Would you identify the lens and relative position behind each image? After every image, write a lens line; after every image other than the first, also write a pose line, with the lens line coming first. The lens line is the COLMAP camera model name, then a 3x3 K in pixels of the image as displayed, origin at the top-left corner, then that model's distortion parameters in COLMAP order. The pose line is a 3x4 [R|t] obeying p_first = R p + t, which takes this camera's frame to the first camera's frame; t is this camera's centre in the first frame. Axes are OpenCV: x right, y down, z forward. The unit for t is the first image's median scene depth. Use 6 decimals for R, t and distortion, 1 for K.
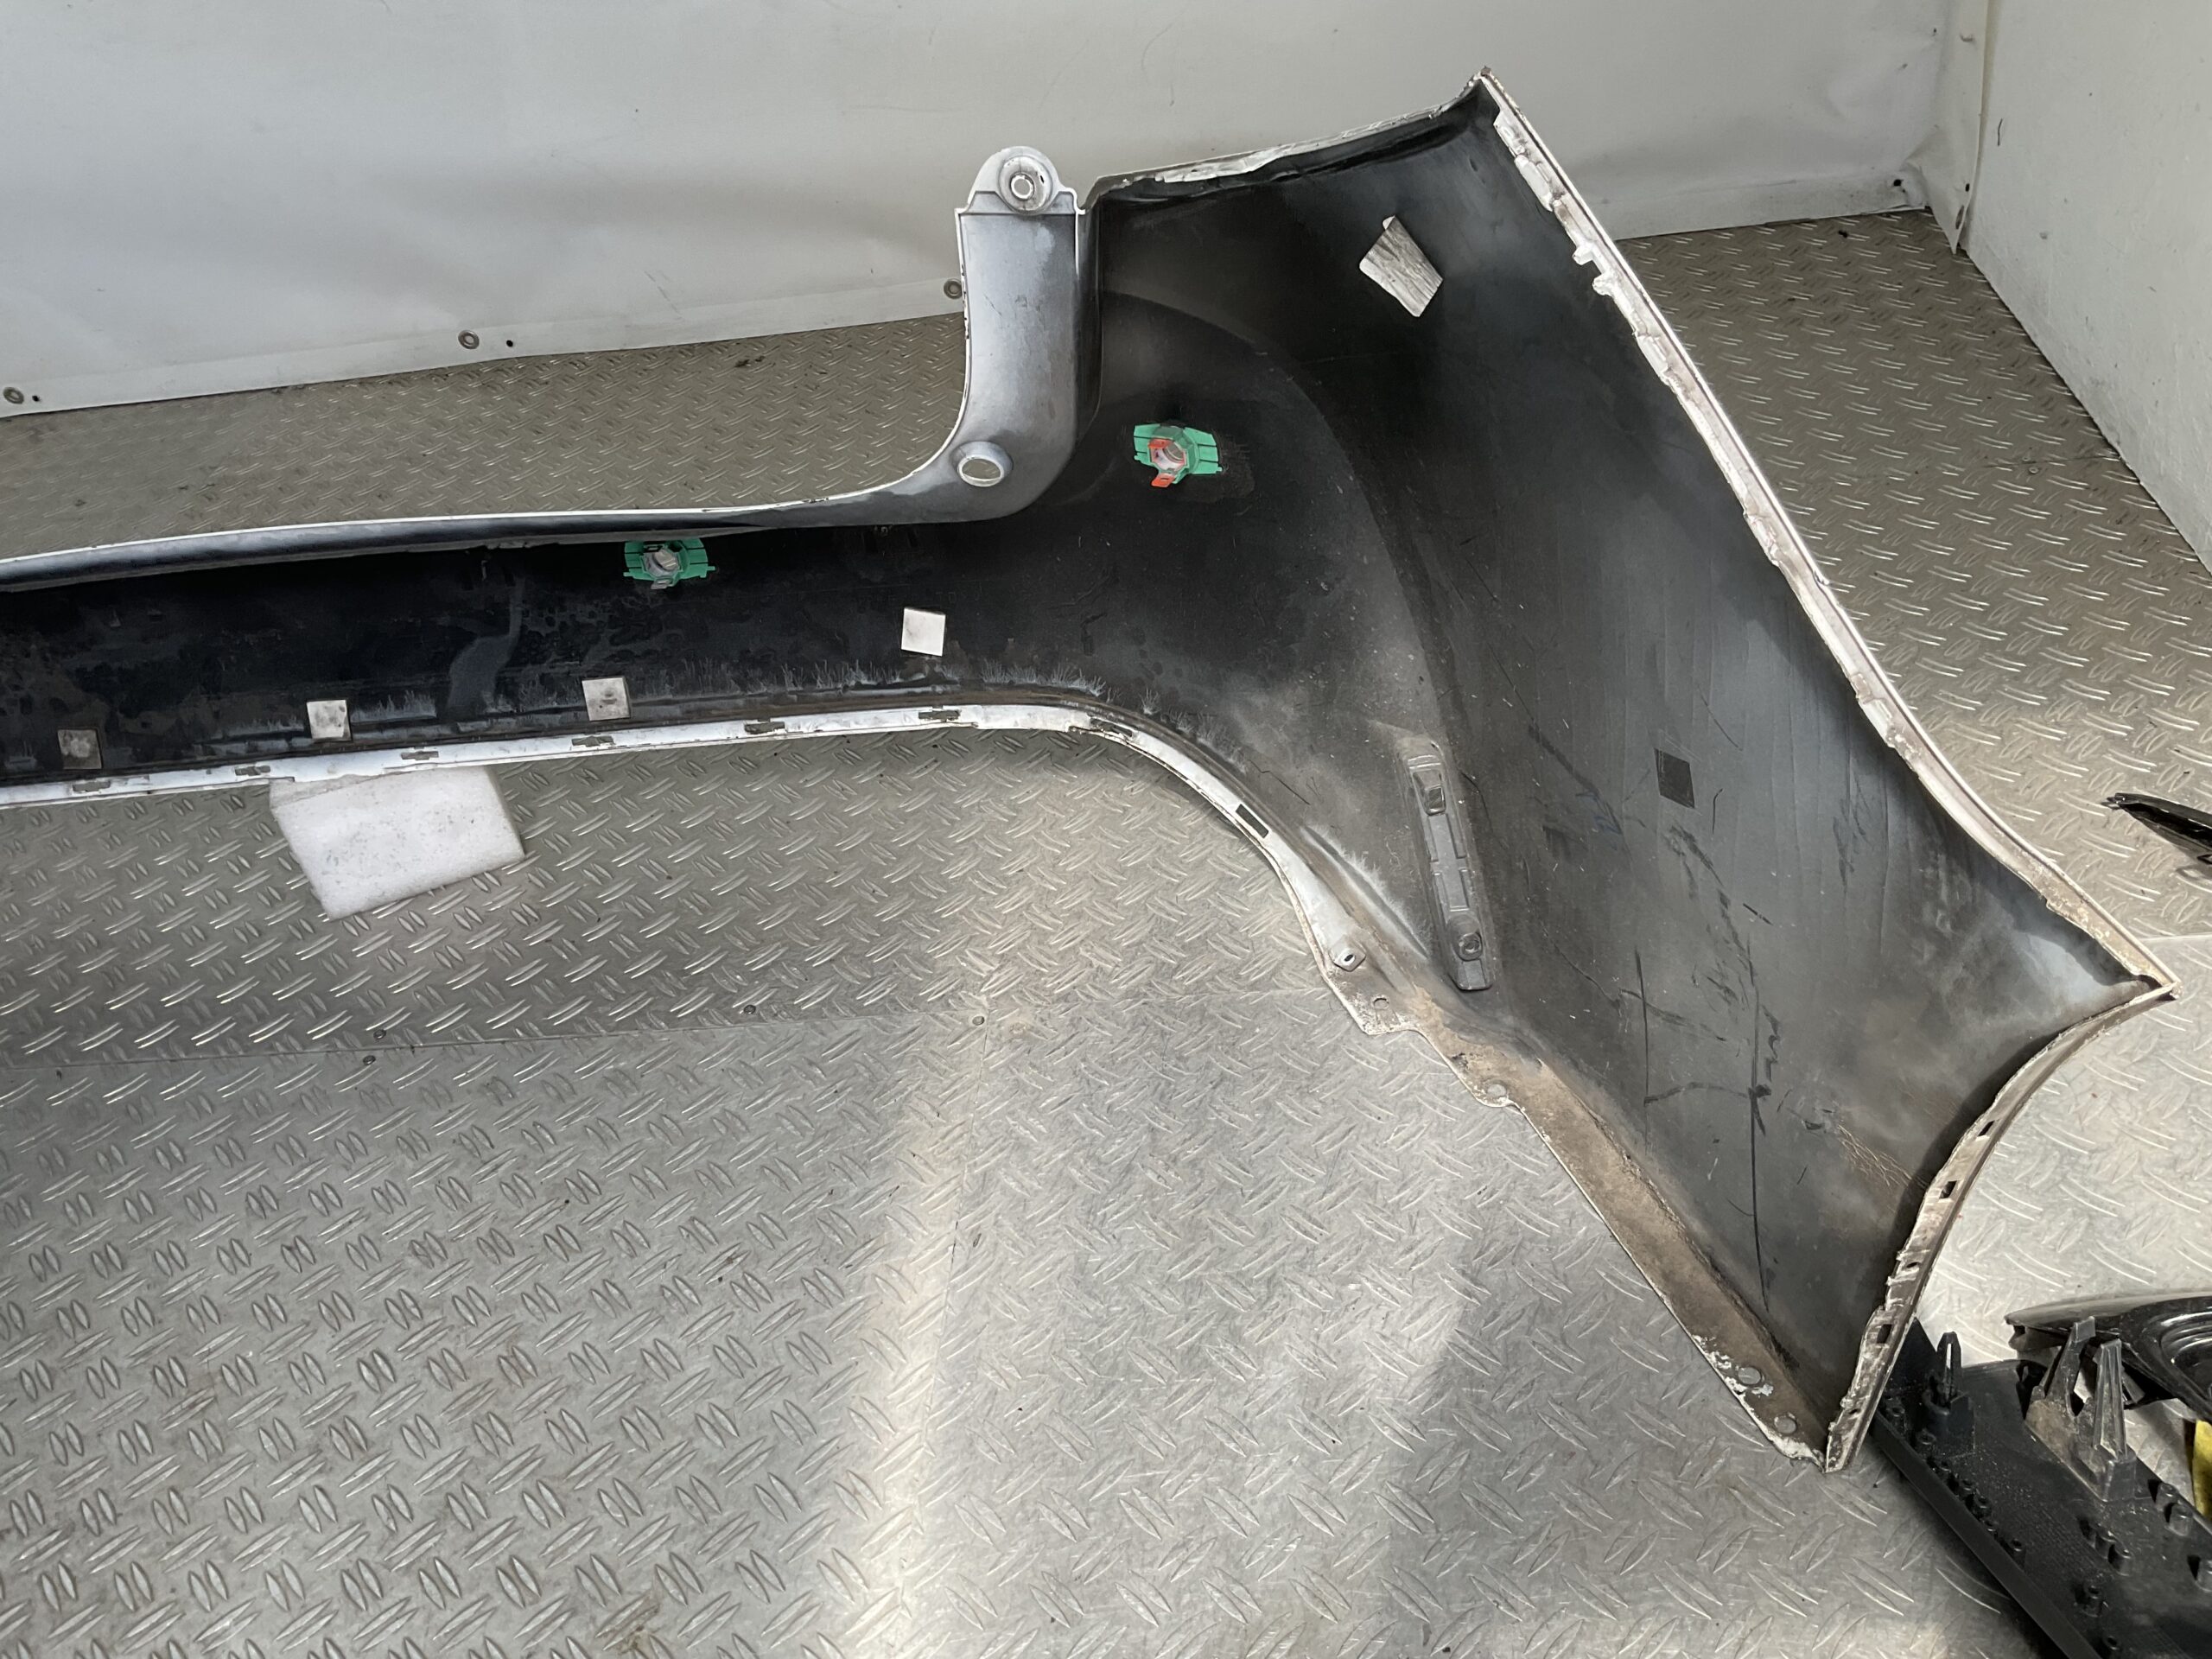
lens RADIAL K [[1870.5, 0, 1106.0], [0, 1870.5, 829.5], [0, 0, 1]] dist [0.009054, -0.076982]
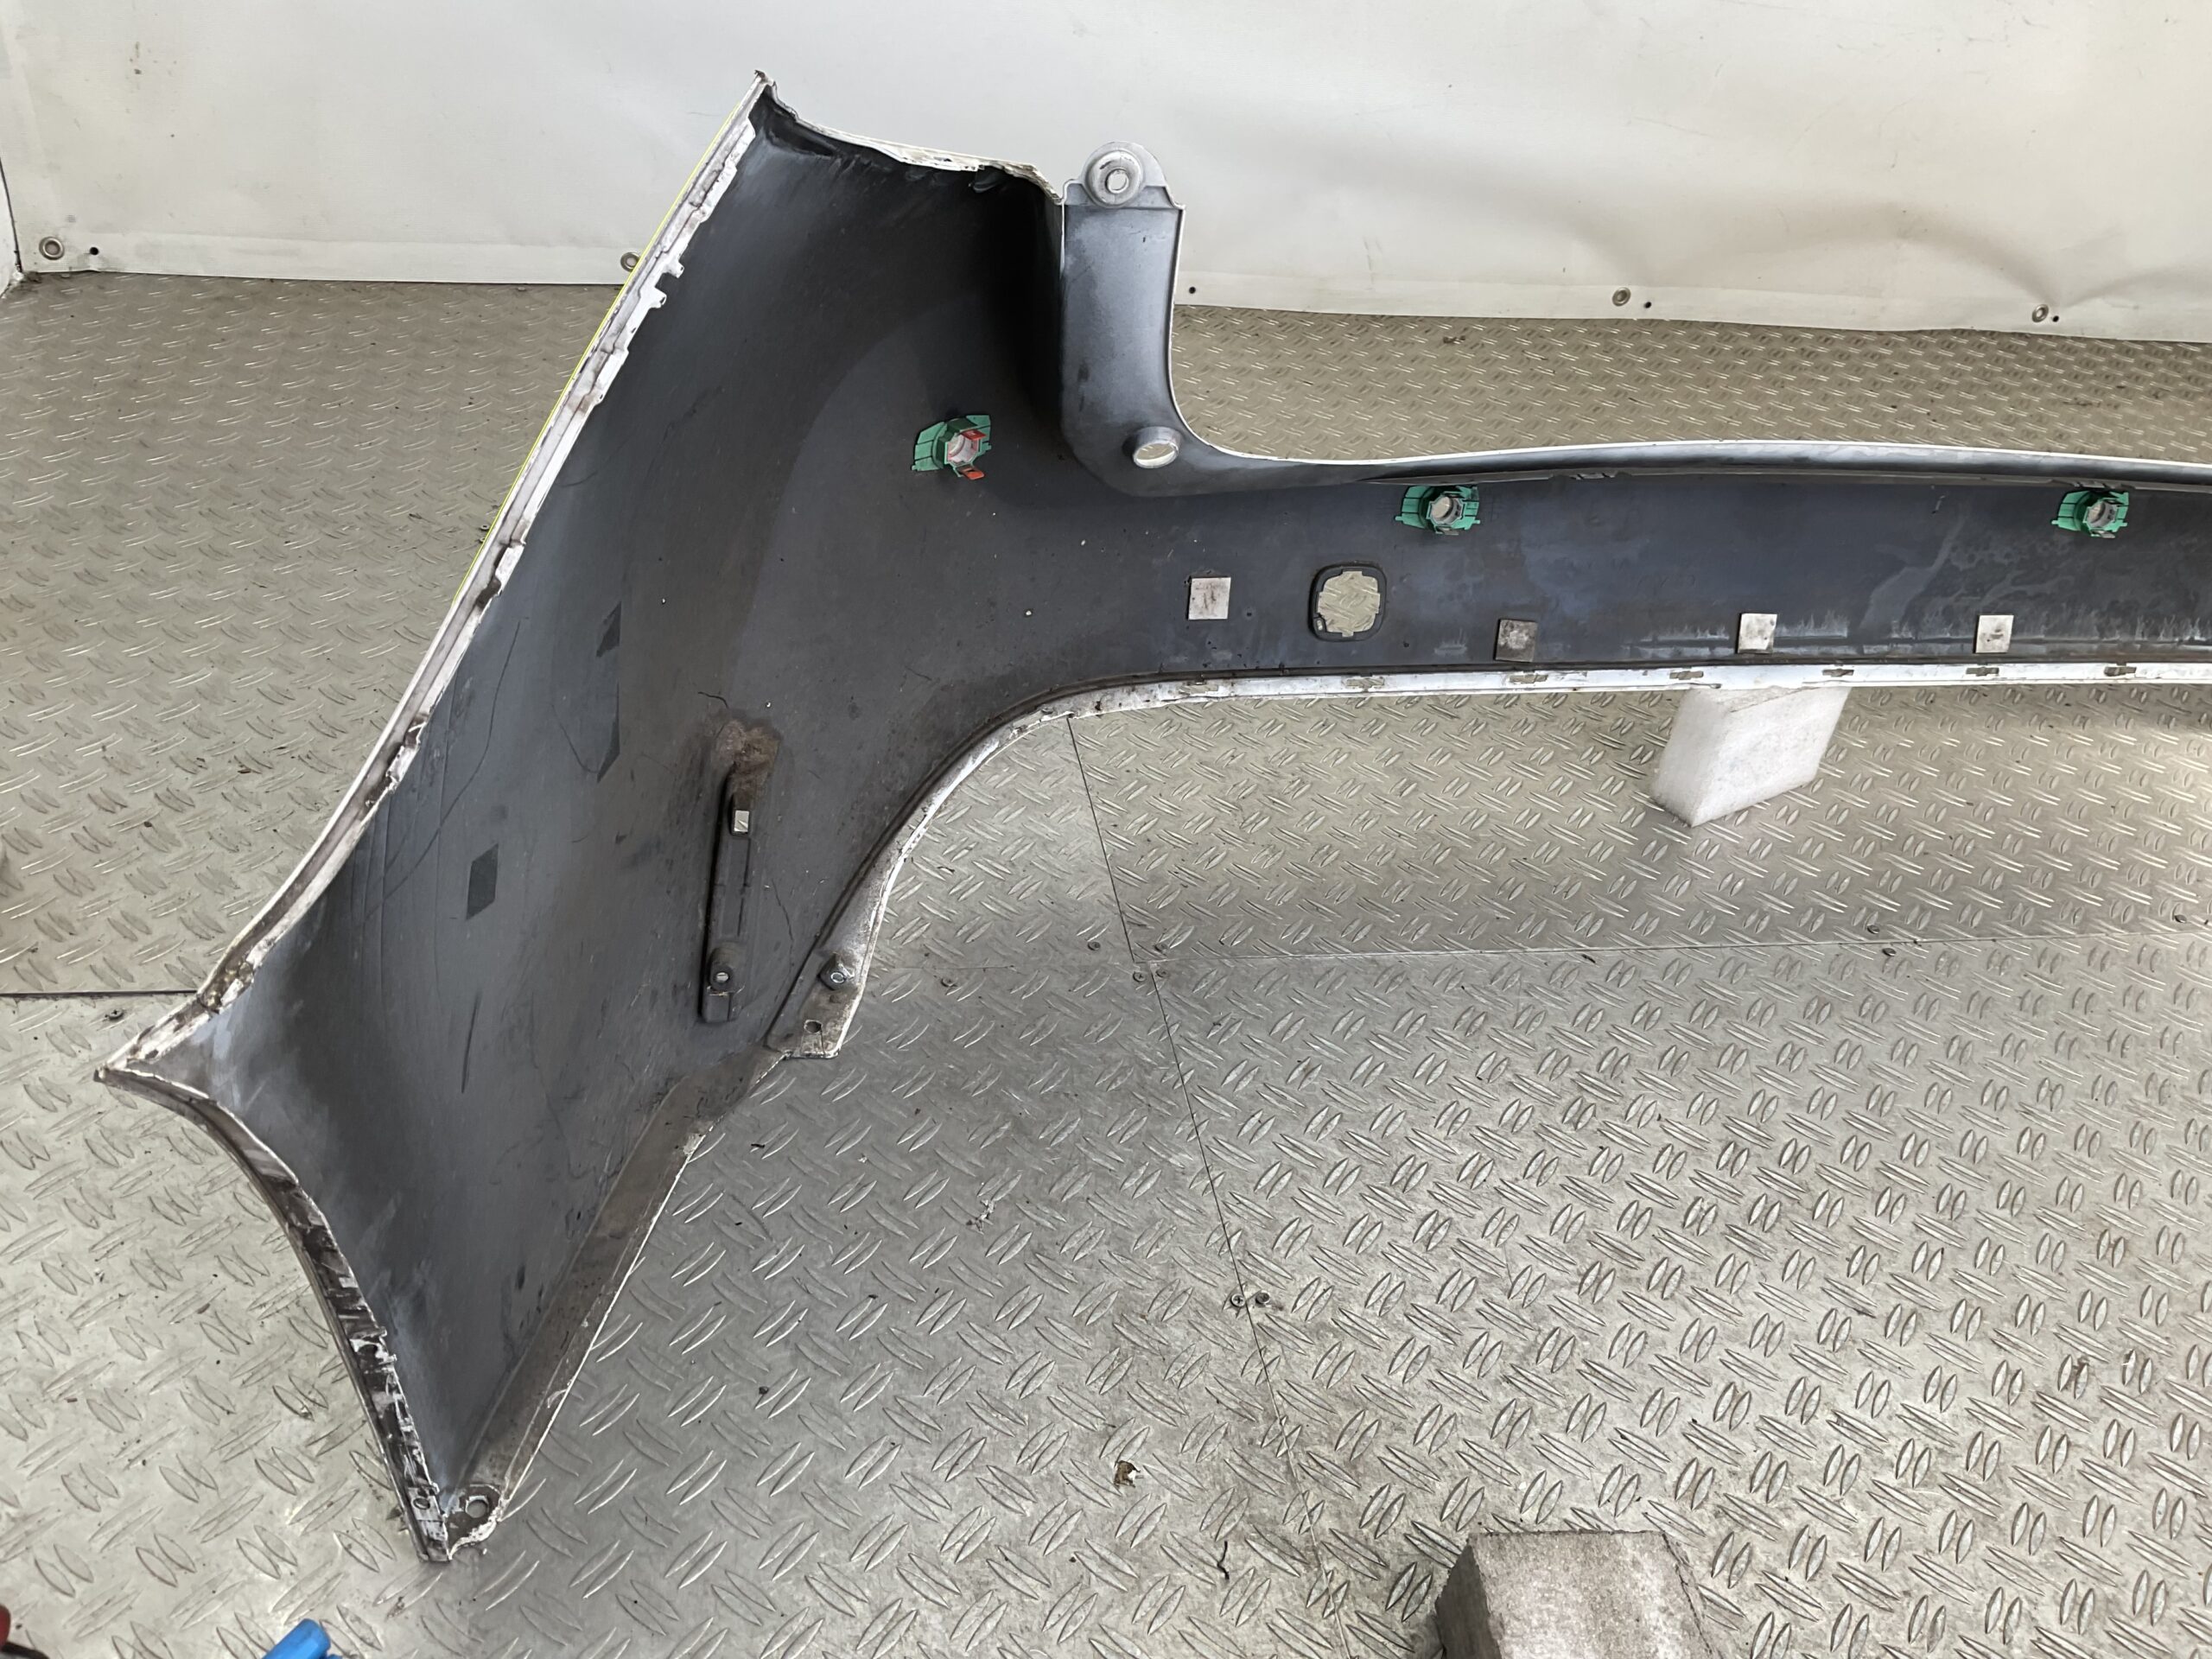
lens RADIAL K [[1870.5, 0, 1106.0], [0, 1870.5, 829.5], [0, 0, 1]] dist [0.009054, -0.076982]
pose [[0.961291, 0.053082, 0.270373, -1.046898], [-0.046739, 0.998461, -0.029849, 0.100348], [-0.271541, 0.016057, 0.962293, 0.093037]]
